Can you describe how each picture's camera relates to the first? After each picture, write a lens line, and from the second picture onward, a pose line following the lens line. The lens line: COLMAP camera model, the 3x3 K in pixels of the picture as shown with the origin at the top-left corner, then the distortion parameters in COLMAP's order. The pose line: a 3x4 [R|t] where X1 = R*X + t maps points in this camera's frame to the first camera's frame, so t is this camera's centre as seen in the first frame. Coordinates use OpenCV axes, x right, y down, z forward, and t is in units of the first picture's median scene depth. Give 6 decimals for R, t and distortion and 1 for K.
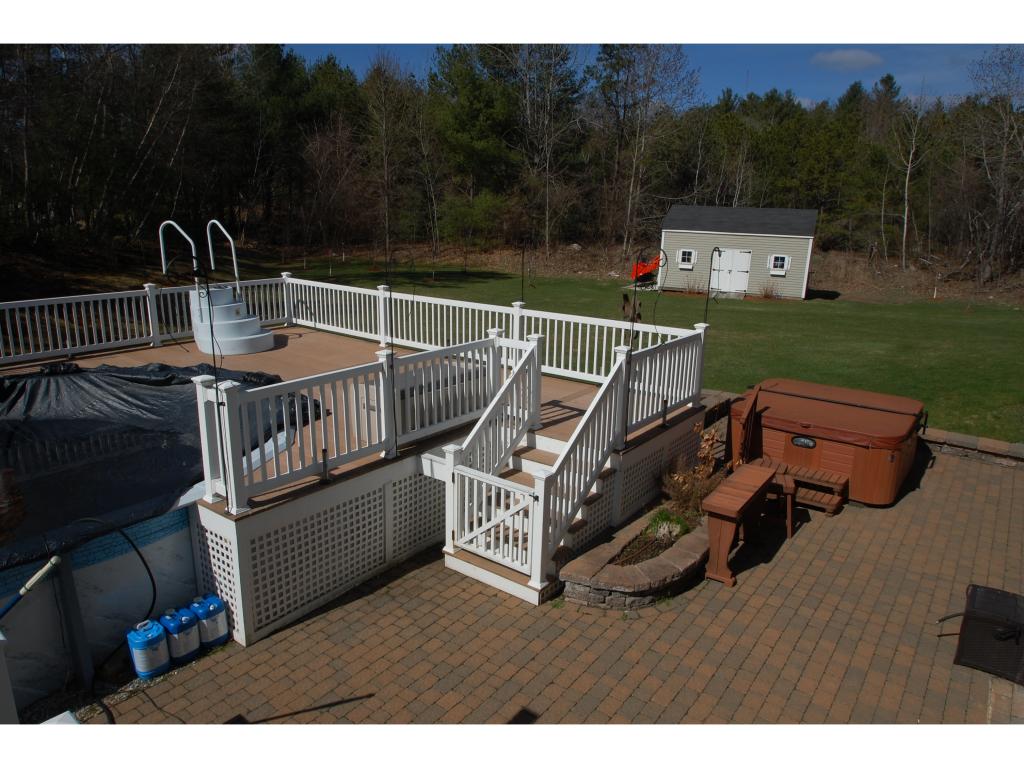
lens RADIAL K [[704.7, 0, 510.9], [0, 704.7, 384.5], [0, 0, 1]] dist [-0.005405, -0.000440]
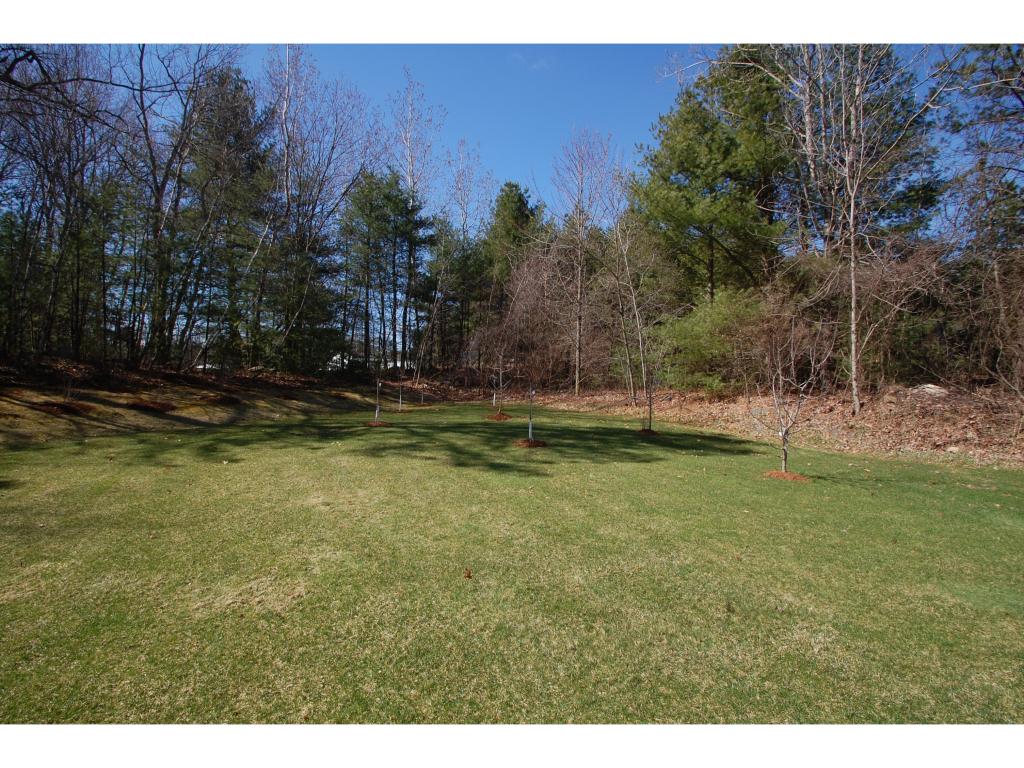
lens RADIAL K [[488.6, 0, 515.3], [0, 488.6, 381.7], [0, 0, 1]] dist [-0.001251, -0.000213]
pose [[0.828545, -0.008492, -0.559859, 0.046070], [-0.125873, 0.971467, -0.201017, -0.105139], [0.545591, 0.237023, 0.803835, 0.608228]]
